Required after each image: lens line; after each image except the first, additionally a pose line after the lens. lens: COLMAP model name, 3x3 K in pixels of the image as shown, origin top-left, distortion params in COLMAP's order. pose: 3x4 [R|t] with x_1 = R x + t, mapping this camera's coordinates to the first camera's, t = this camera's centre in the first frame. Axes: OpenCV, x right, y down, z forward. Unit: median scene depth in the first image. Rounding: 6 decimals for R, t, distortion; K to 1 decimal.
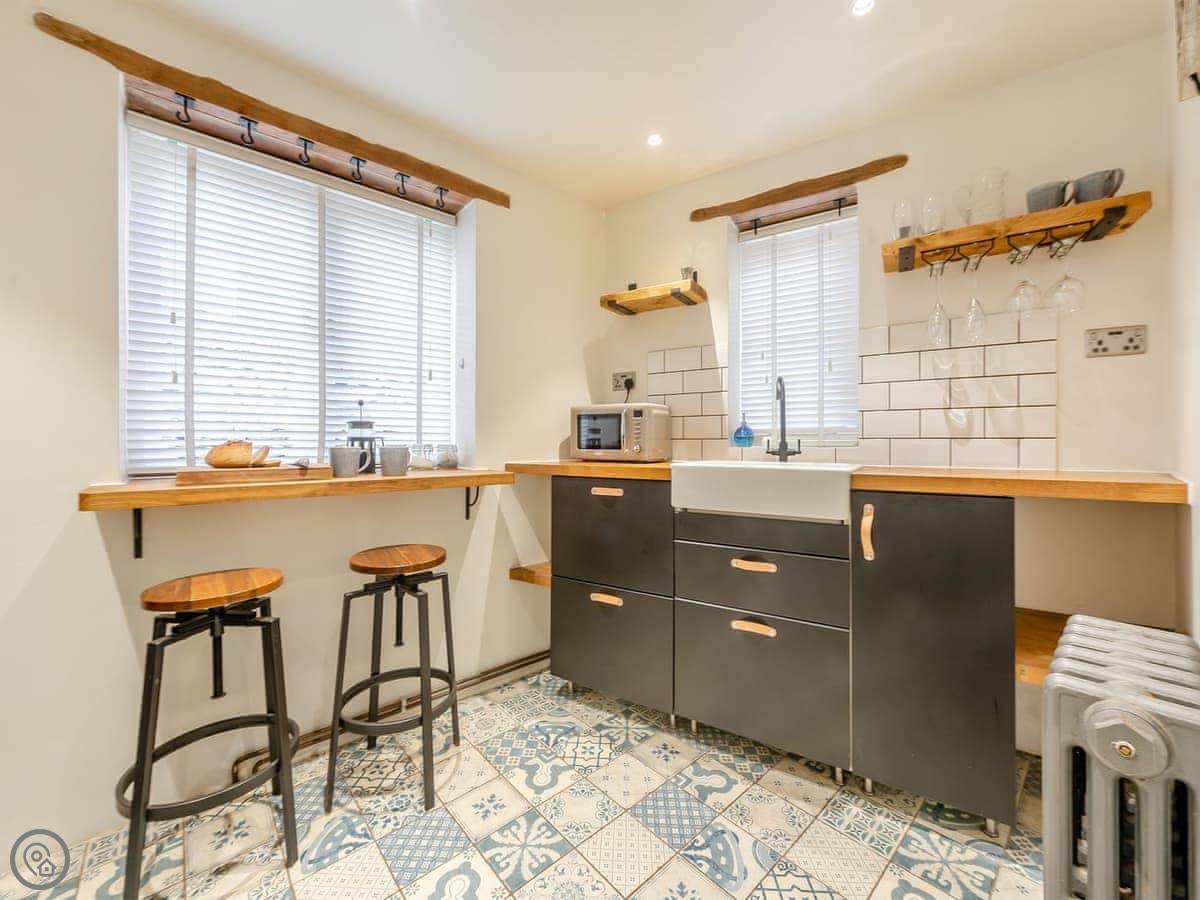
lens RADIAL K [[480.8, 0, 613.6], [0, 480.8, 440.9], [0, 0, 1]] dist [0.000435, -0.000284]
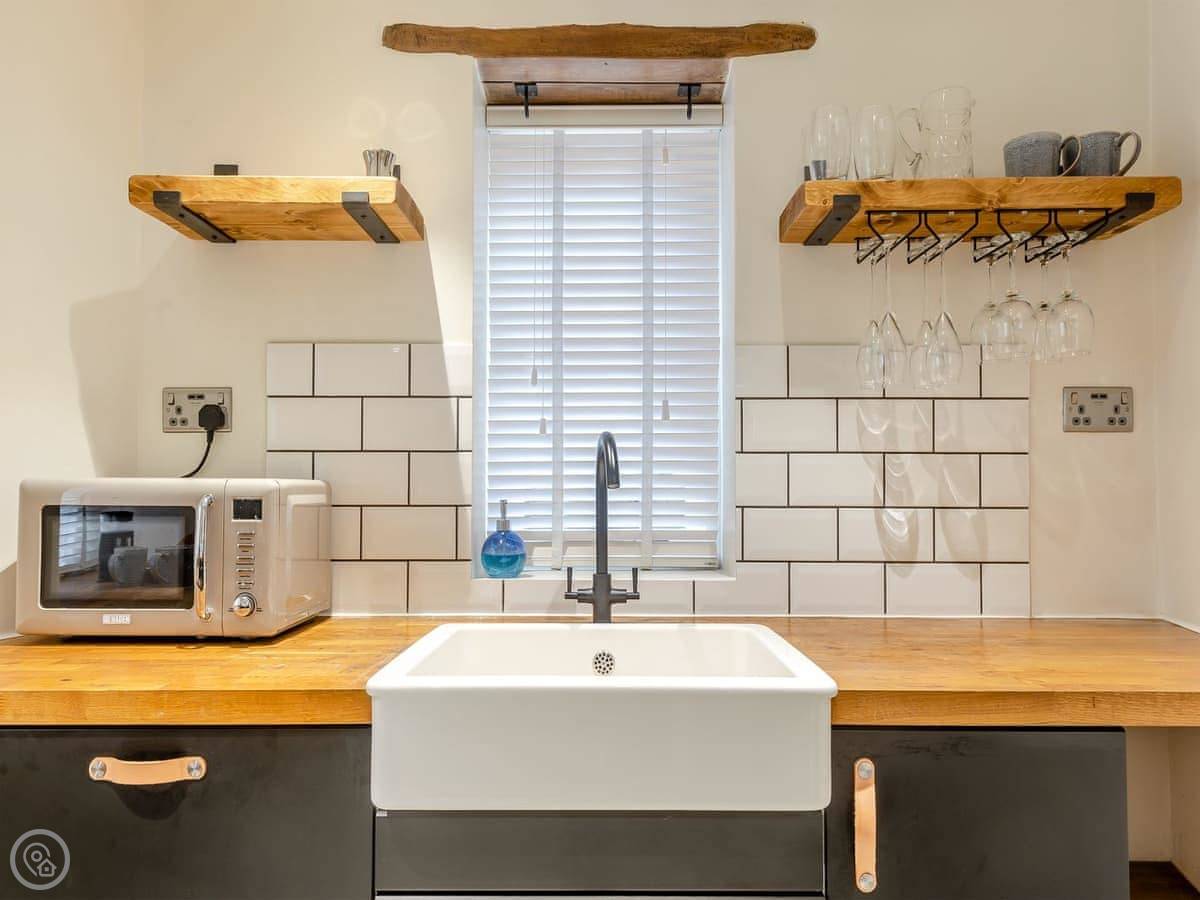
lens RADIAL K [[778.2, 0, 620.7], [0, 778.2, 477.6], [0, 0, 1]] dist [0.007285, -0.000026]
pose [[0.853836, 0.015660, 0.520306, -0.018872], [-0.005886, 0.999774, -0.020432, -0.082886], [-0.520508, 0.014383, 0.853735, 0.405349]]
